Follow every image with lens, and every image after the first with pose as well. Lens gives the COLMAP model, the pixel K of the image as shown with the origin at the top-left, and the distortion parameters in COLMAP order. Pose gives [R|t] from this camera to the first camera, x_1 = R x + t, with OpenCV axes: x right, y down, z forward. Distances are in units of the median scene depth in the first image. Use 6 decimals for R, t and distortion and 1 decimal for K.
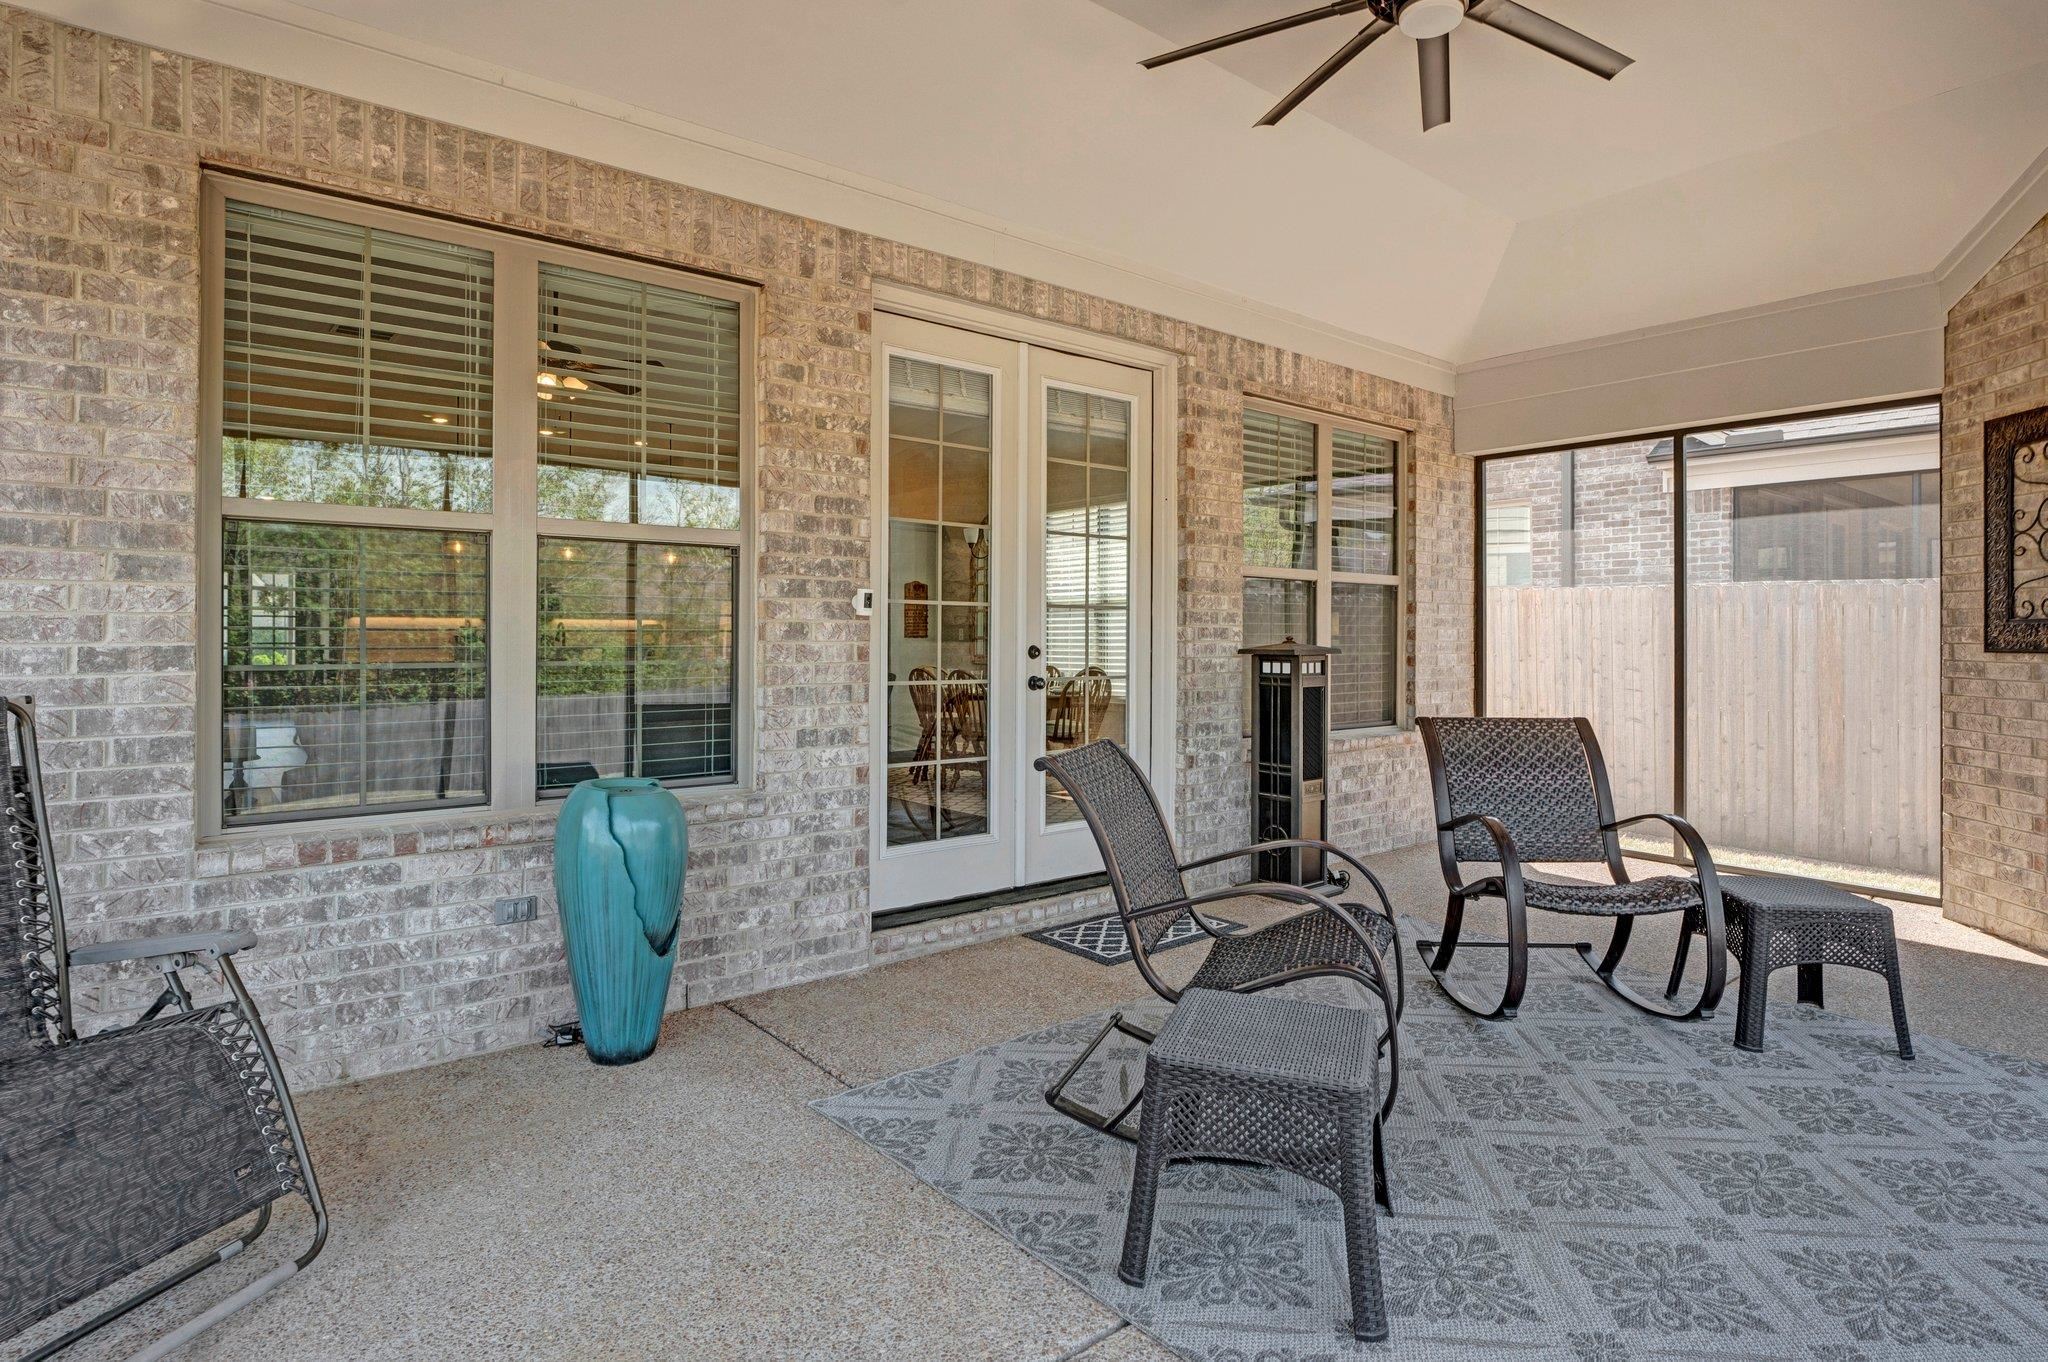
lens RADIAL K [[1054.5, 0, 1023.9], [0, 1054.5, 738.4], [0, 0, 1]] dist [-0.012646, -0.001980]
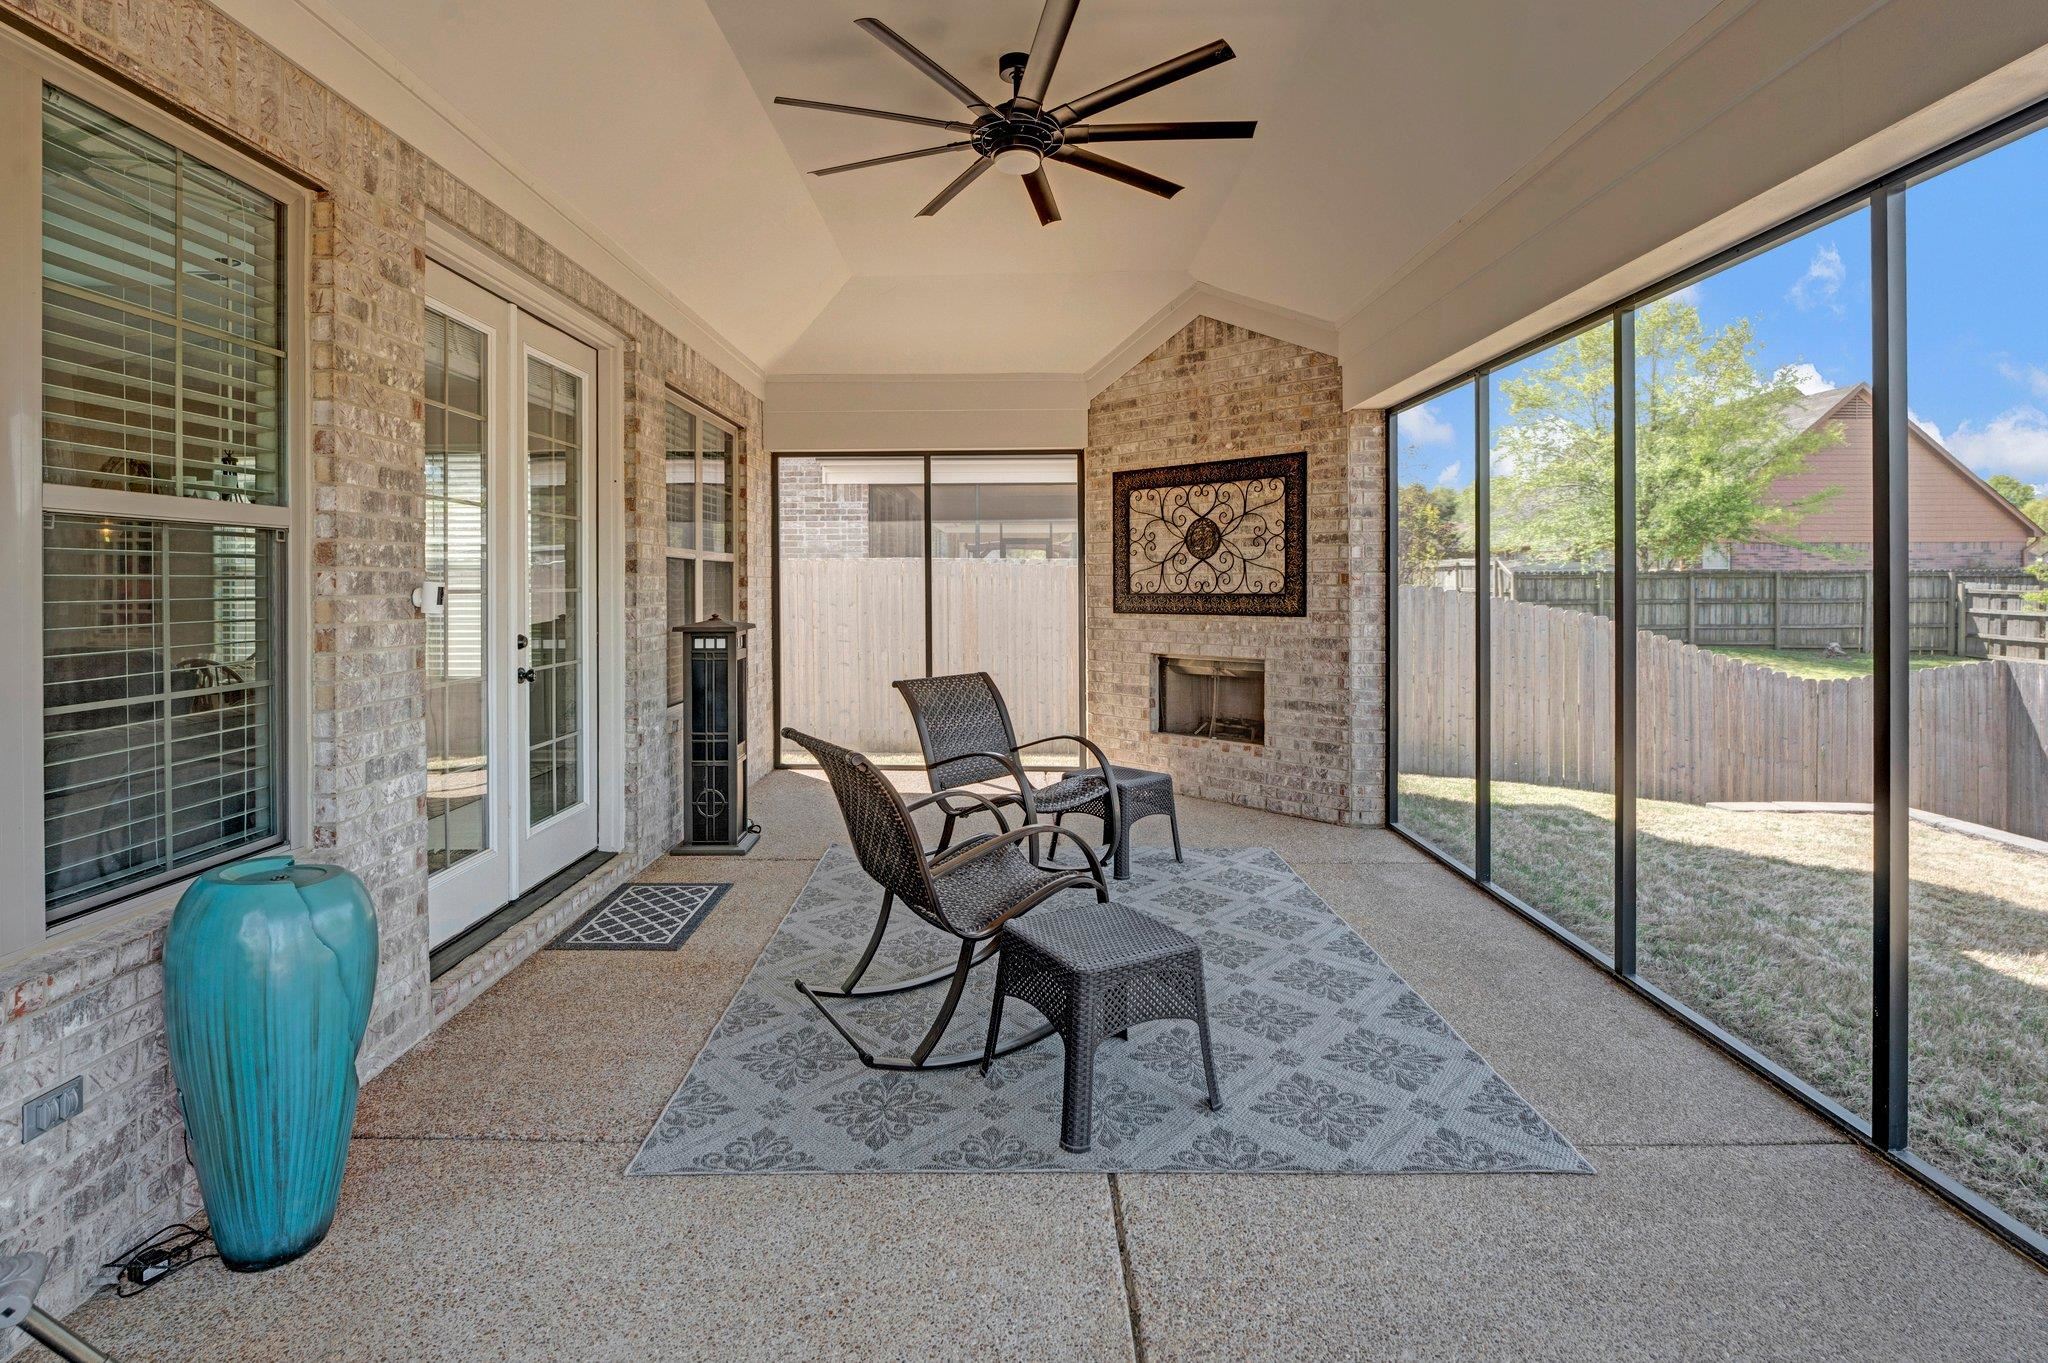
lens RADIAL K [[988.2, 0, 1011.1], [0, 988.2, 690.4], [0, 0, 1]] dist [-0.011705, -0.000566]
pose [[0.642466, -0.086213, 0.761449, -0.454738], [0.078757, 0.995818, 0.046298, -0.056384], [-0.762256, 0.030225, 0.646569, 0.152602]]
